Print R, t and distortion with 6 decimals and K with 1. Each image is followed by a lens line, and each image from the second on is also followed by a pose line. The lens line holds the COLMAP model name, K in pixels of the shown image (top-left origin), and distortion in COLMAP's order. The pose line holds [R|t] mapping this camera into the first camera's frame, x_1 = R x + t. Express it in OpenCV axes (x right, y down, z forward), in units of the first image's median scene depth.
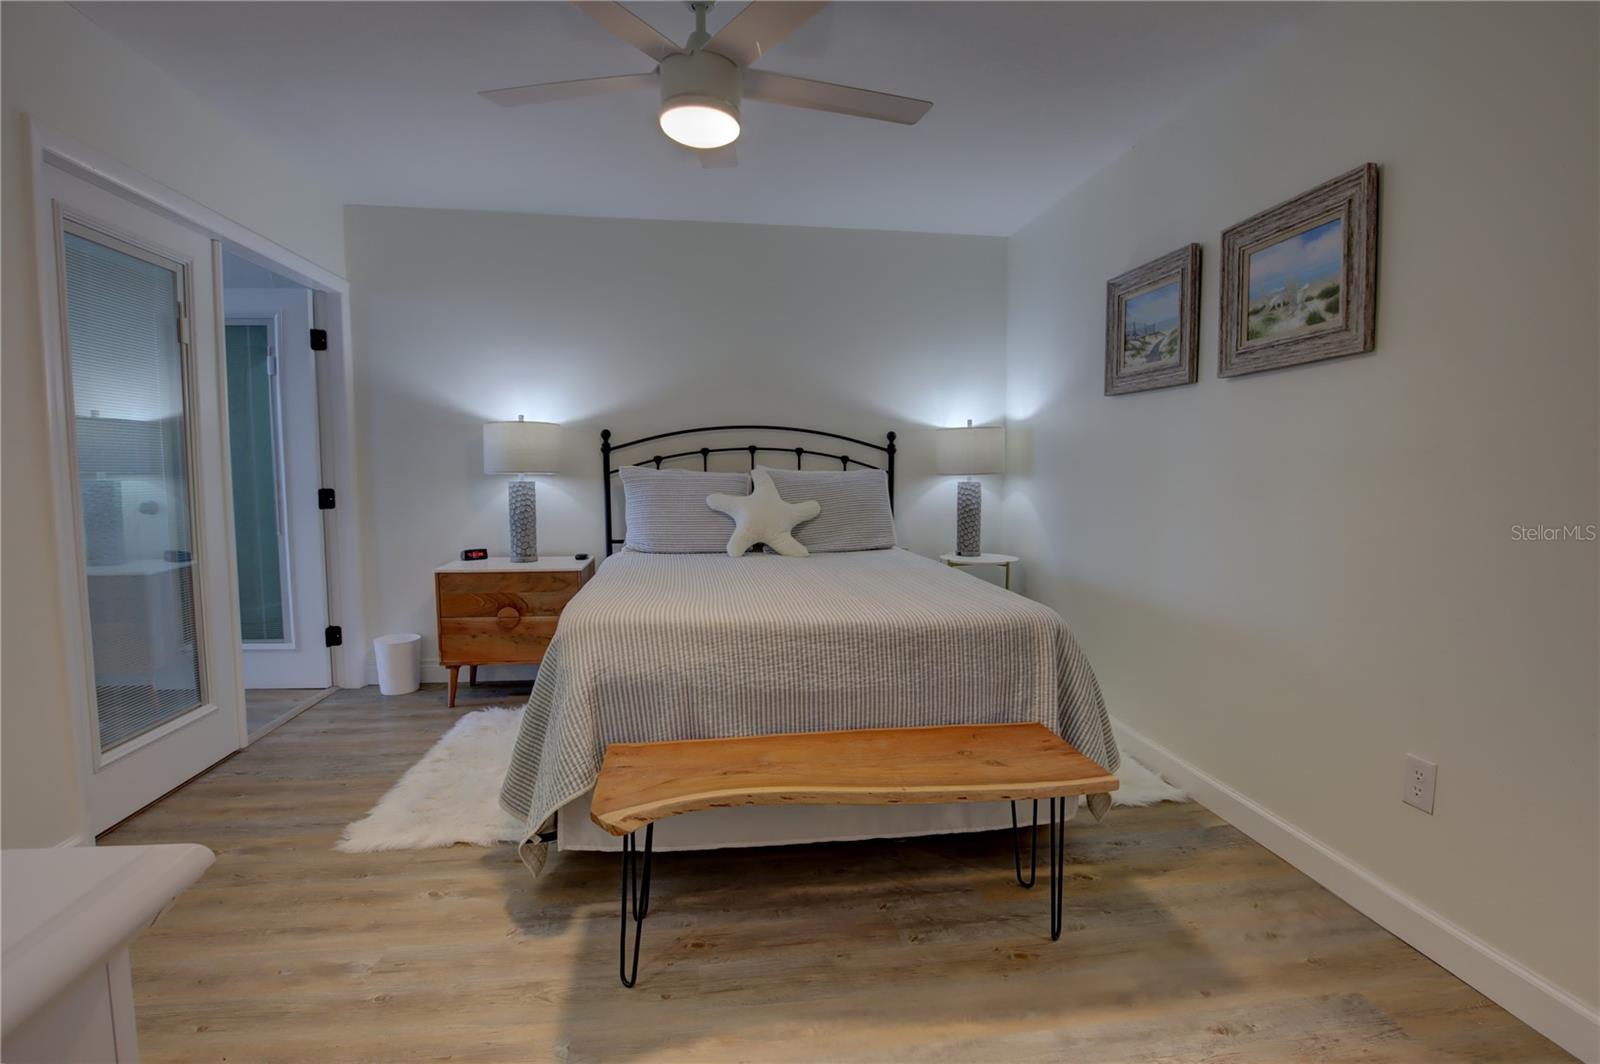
lens RADIAL K [[752.7, 0, 800.0], [0, 752.7, 532.0], [0, 0, 1]] dist [-0.027748, 0.000291]
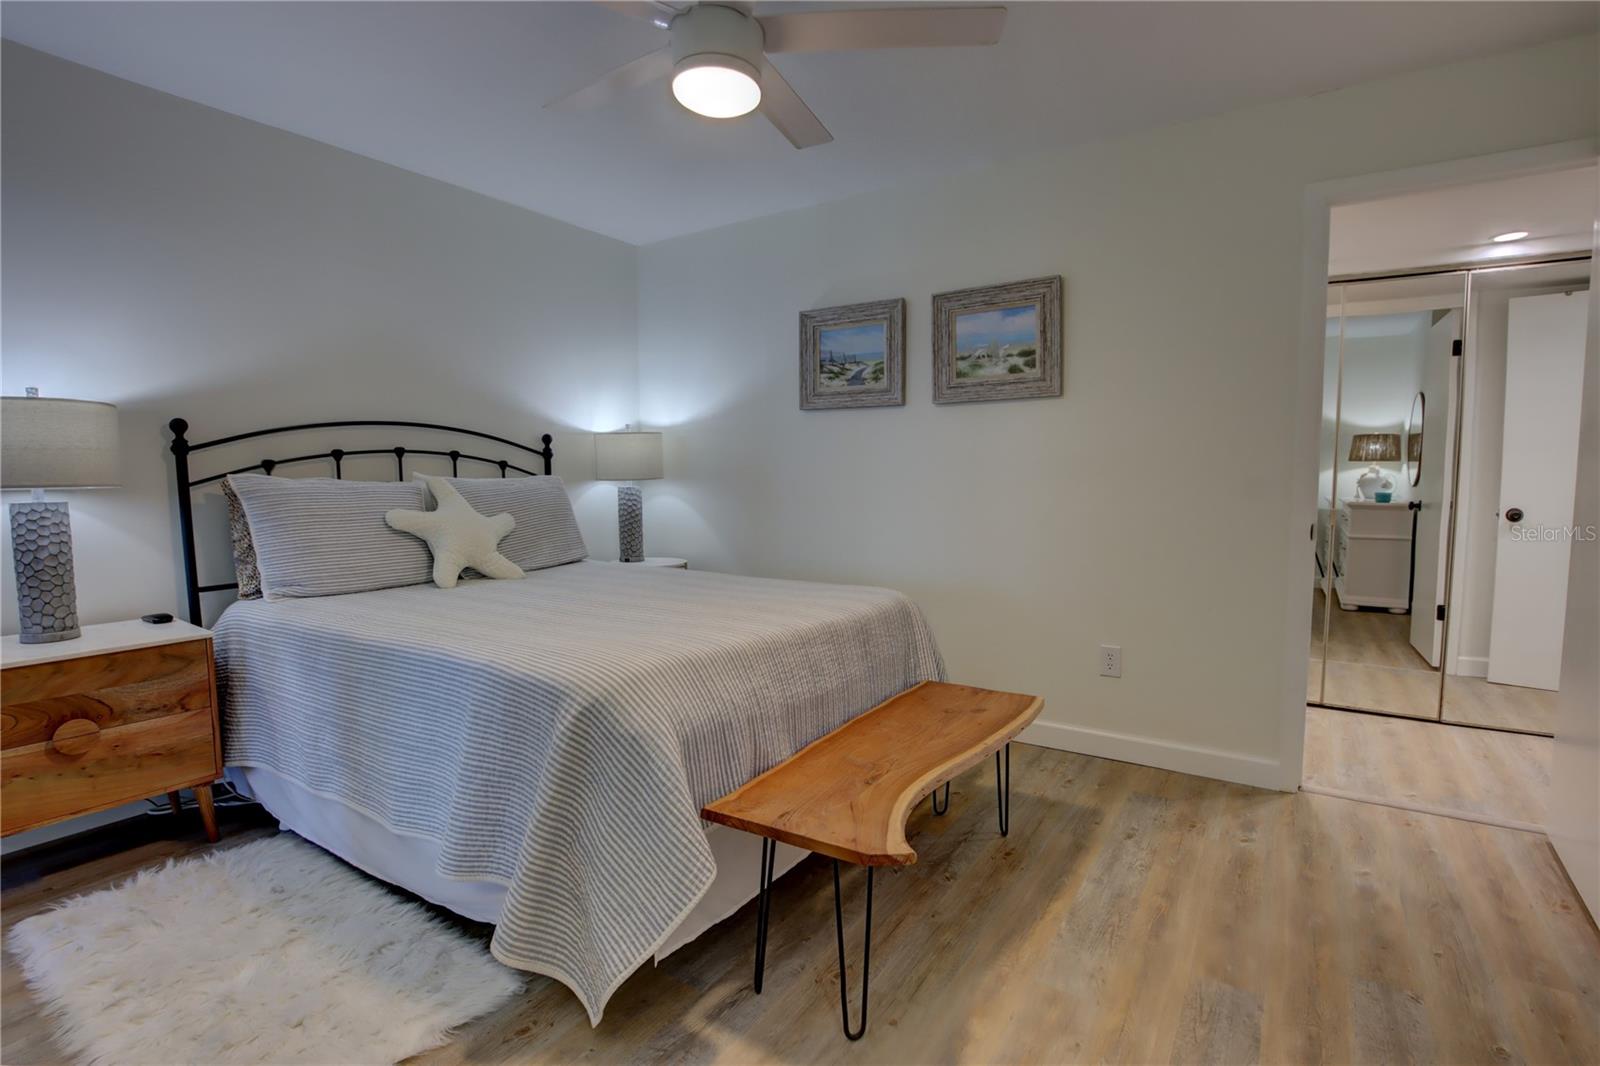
lens RADIAL K [[764.9, 0, 800.0], [0, 764.9, 533.0], [0, 0, 1]] dist [-0.047239, 0.013381]
pose [[0.656915, -0.064799, 0.751175, -0.556574], [0.070271, 0.997225, 0.024571, -0.022465], [-0.750683, 0.036645, 0.659645, 0.249288]]
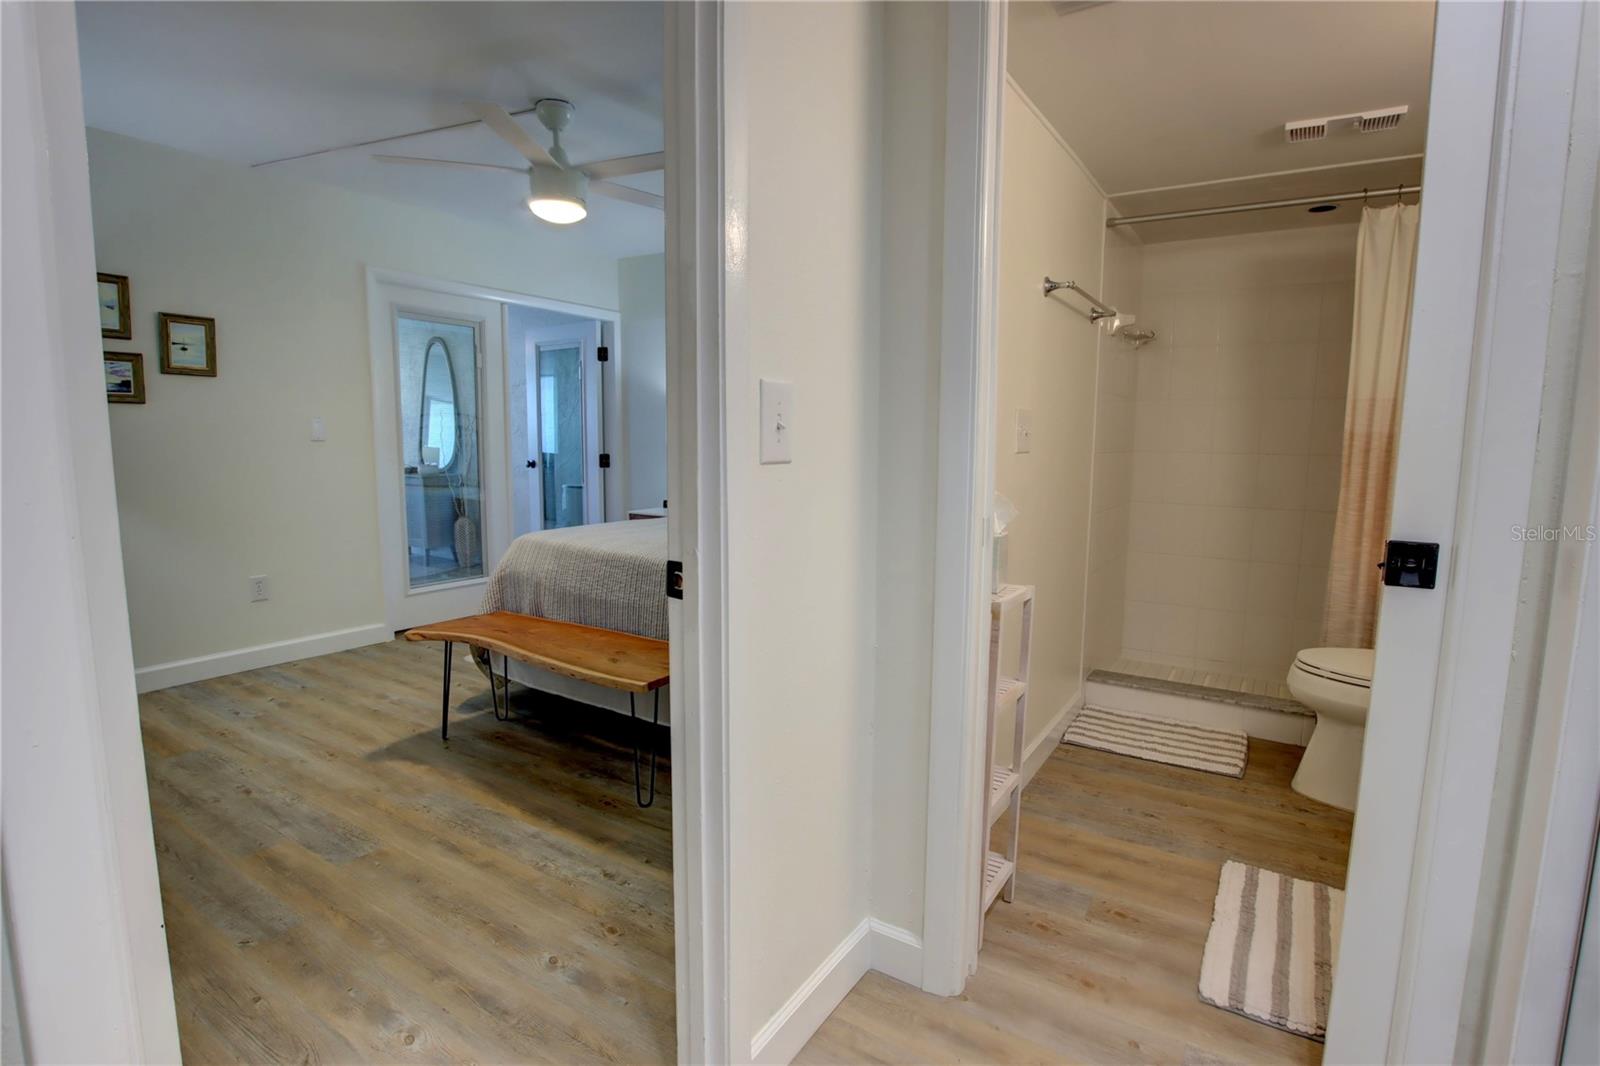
lens RADIAL K [[777.2, 0, 800.0], [0, 777.2, 533.0], [0, 0, 1]] dist [-0.030252, 0.001090]
pose [[0.757534, 0.081684, -0.647666, 0.909829], [-0.062072, 0.996658, 0.053097, -0.010347], [0.649838, -0.000021, 0.760072, 0.100509]]
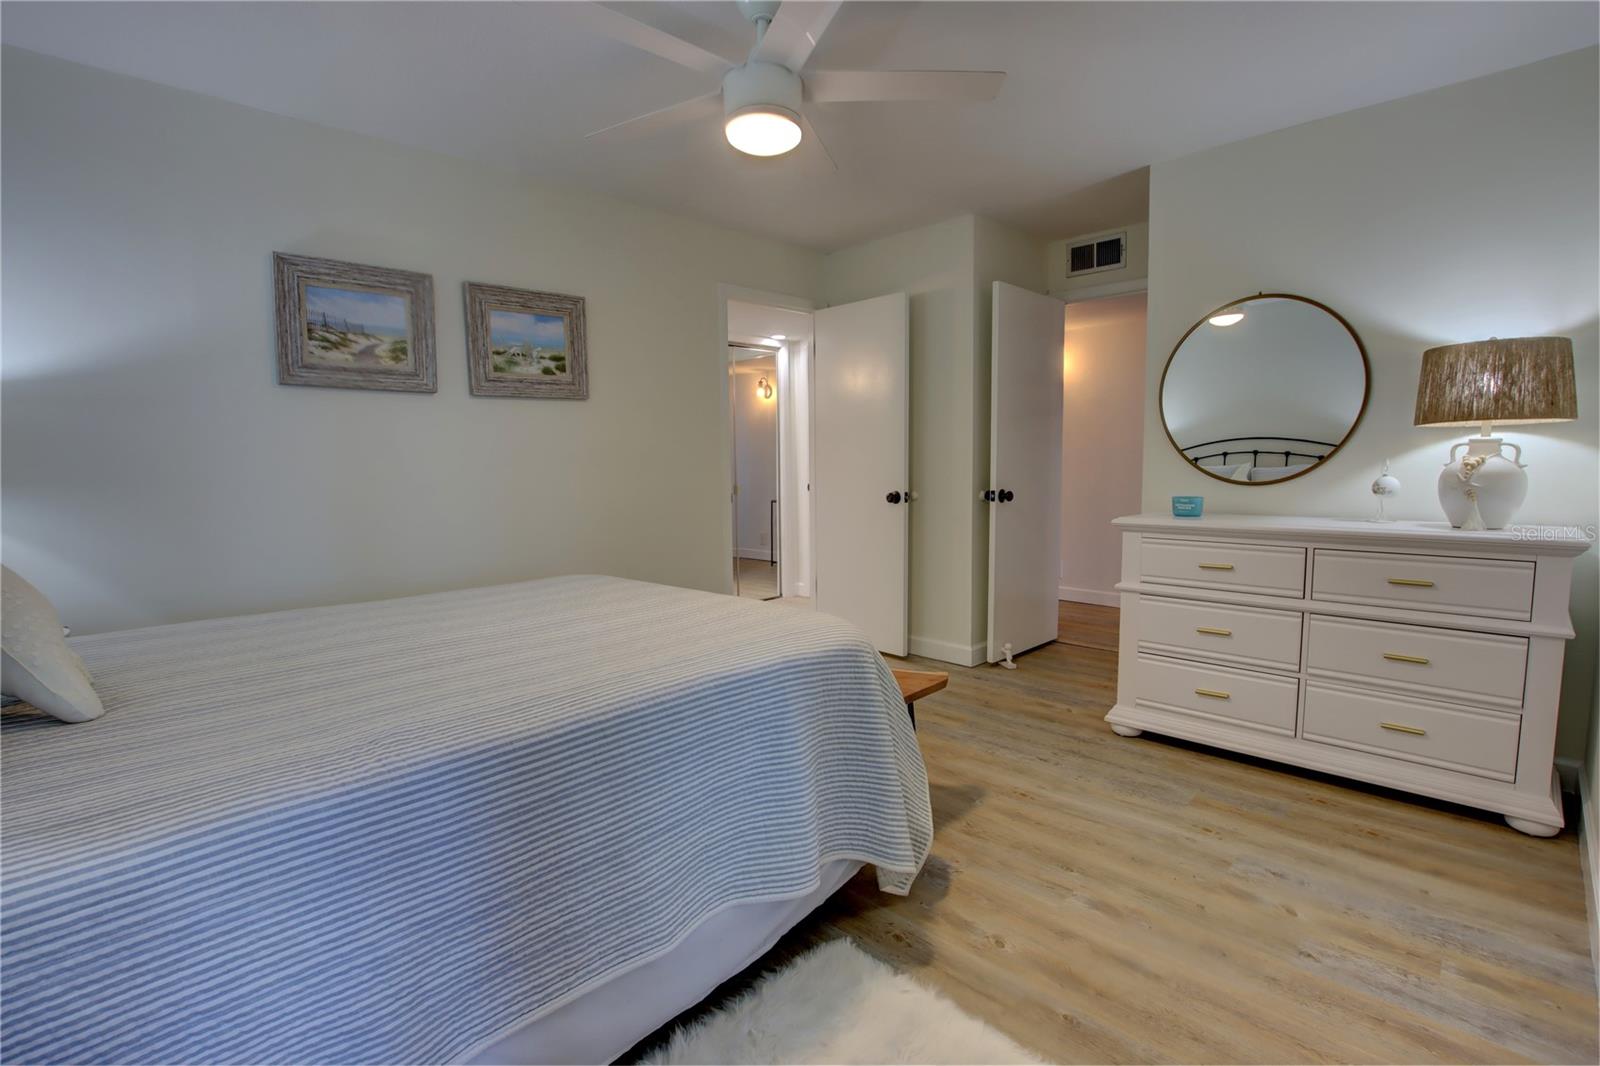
lens RADIAL K [[748.4, 0, 803.0], [0, 748.4, 530.2], [0, 0, 1]] dist [-0.027337, 0.001051]
pose [[-0.595094, -0.068819, 0.800704, -0.722051], [0.077121, 0.986839, 0.142134, -0.099714], [-0.799947, 0.146334, -0.581954, 1.158712]]
